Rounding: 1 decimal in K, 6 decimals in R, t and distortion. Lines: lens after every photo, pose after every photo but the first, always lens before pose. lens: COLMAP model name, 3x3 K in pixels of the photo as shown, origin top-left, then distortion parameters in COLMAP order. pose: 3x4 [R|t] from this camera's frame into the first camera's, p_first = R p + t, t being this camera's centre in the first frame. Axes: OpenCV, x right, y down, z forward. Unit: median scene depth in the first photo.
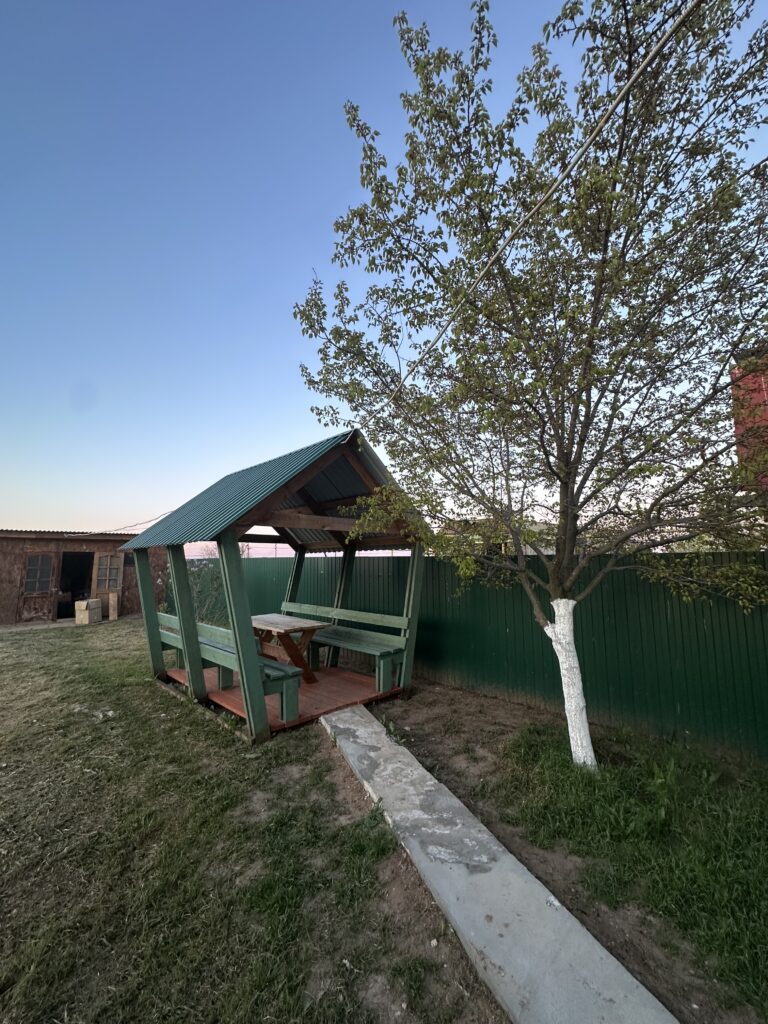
lens RADIAL K [[407.1, 0, 384.0], [0, 407.1, 512.0], [0, 0, 1]] dist [-0.000098, 0.000003]
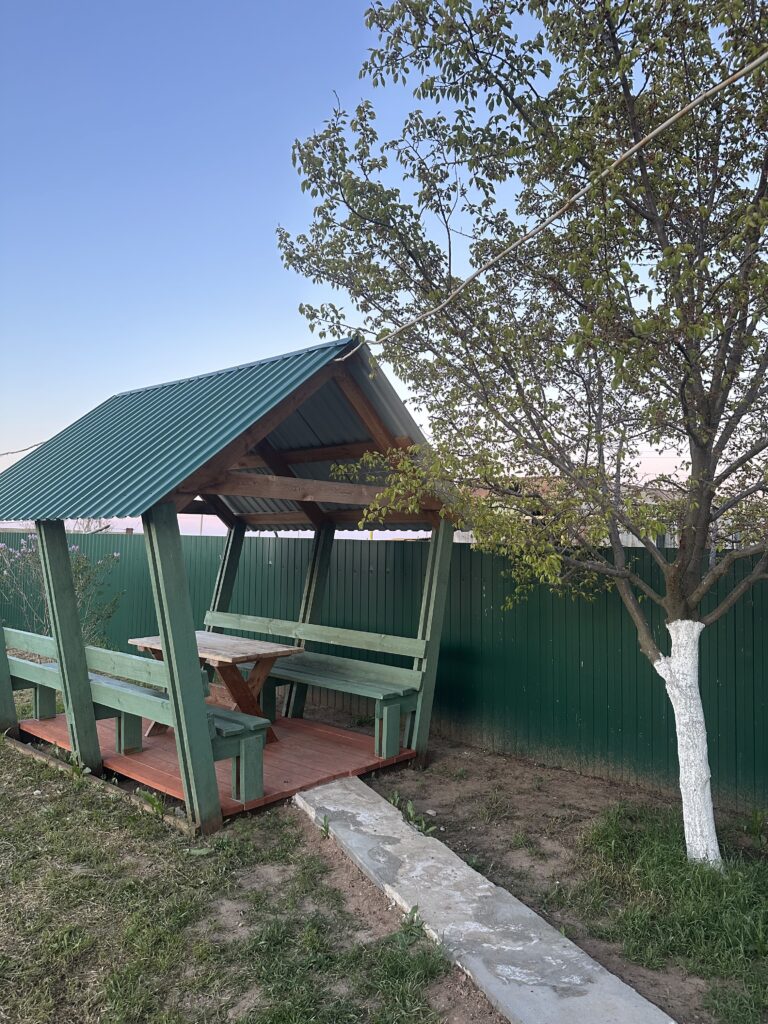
lens RADIAL K [[717.3, 0, 384.6], [0, 717.3, 505.3], [0, 0, 1]] dist [0.035490, -0.035217]
pose [[0.997939, 0.025992, 0.058664, -0.119255], [-0.030215, 0.996926, 0.072286, -0.041376], [-0.056605, -0.073909, 0.995657, -0.120821]]
